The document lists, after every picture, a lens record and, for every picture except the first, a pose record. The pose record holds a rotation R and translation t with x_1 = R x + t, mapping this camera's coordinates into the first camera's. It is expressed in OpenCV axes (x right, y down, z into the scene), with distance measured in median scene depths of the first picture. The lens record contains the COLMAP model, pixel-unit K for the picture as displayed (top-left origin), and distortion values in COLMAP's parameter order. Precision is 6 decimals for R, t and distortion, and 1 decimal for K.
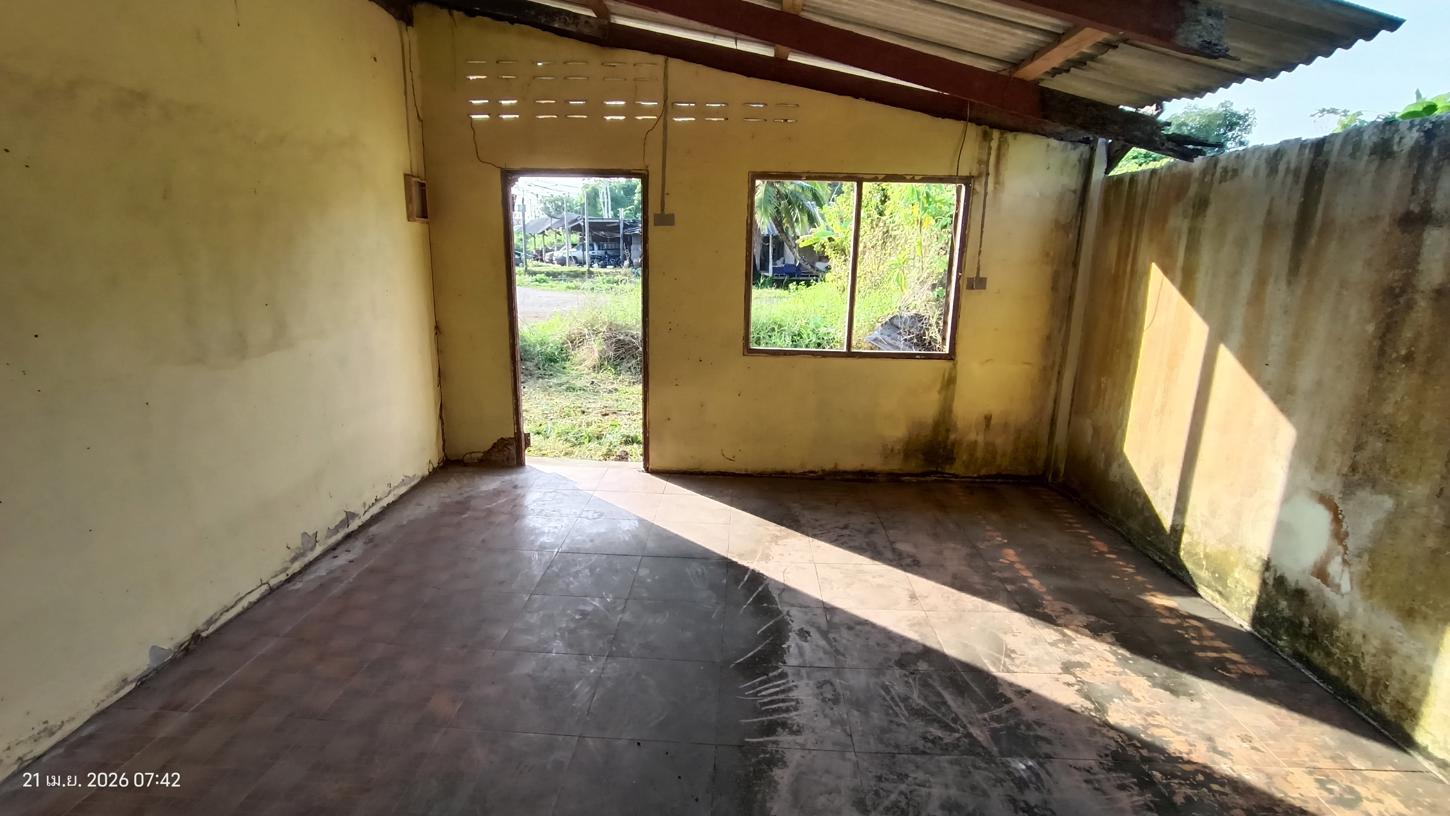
lens RADIAL K [[660.1, 0, 720.1], [0, 660.1, 411.5], [0, 0, 1]] dist [-0.018143, 0.011788]
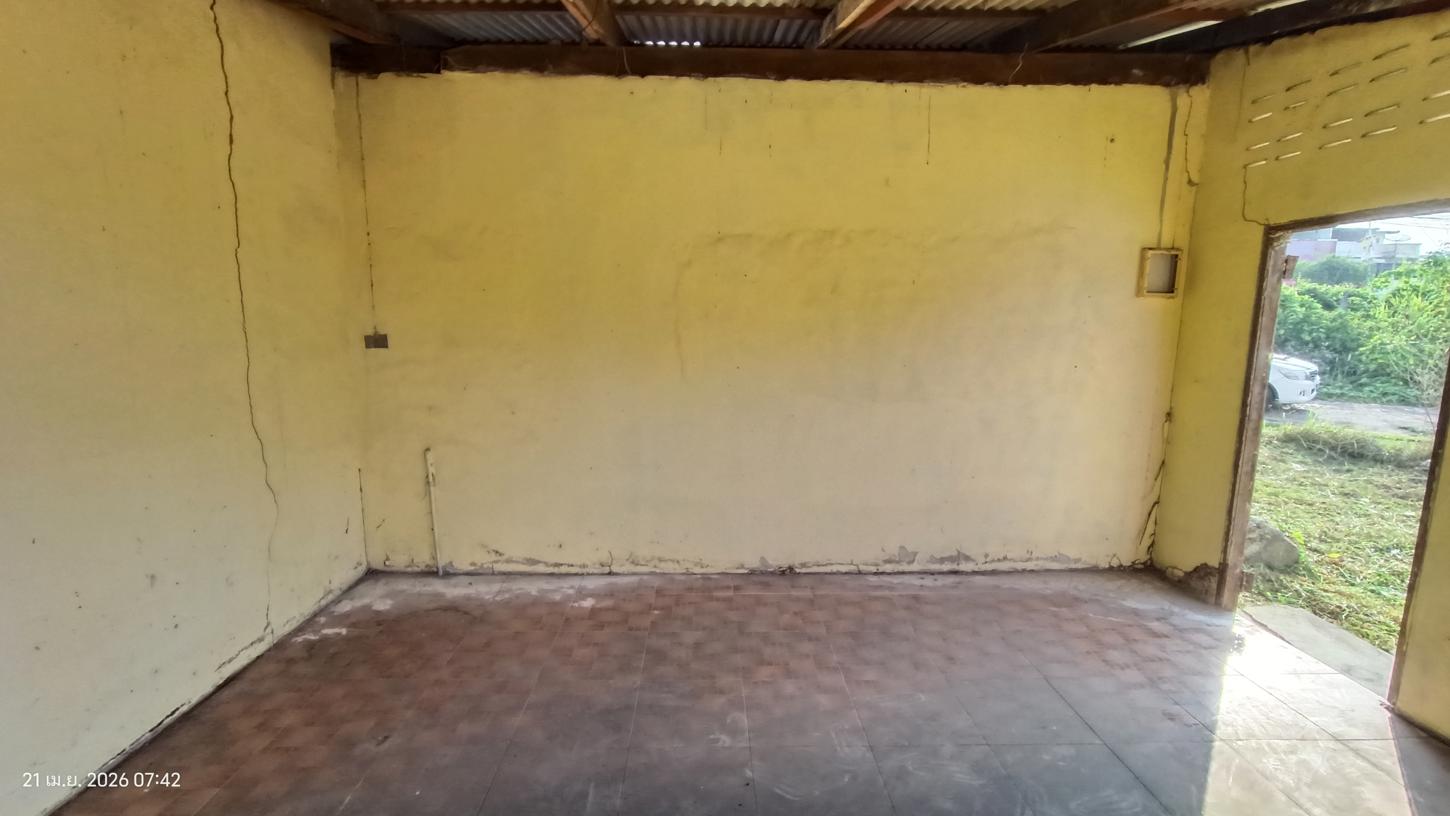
lens RADIAL K [[660.1, 0, 720.1], [0, 660.1, 411.5], [0, 0, 1]] dist [-0.018143, 0.011788]
pose [[0.075789, 0.133895, -0.988093, 0.526328], [-0.243226, 0.963493, 0.111906, -0.114526], [0.967004, 0.231849, 0.105589, 0.451377]]
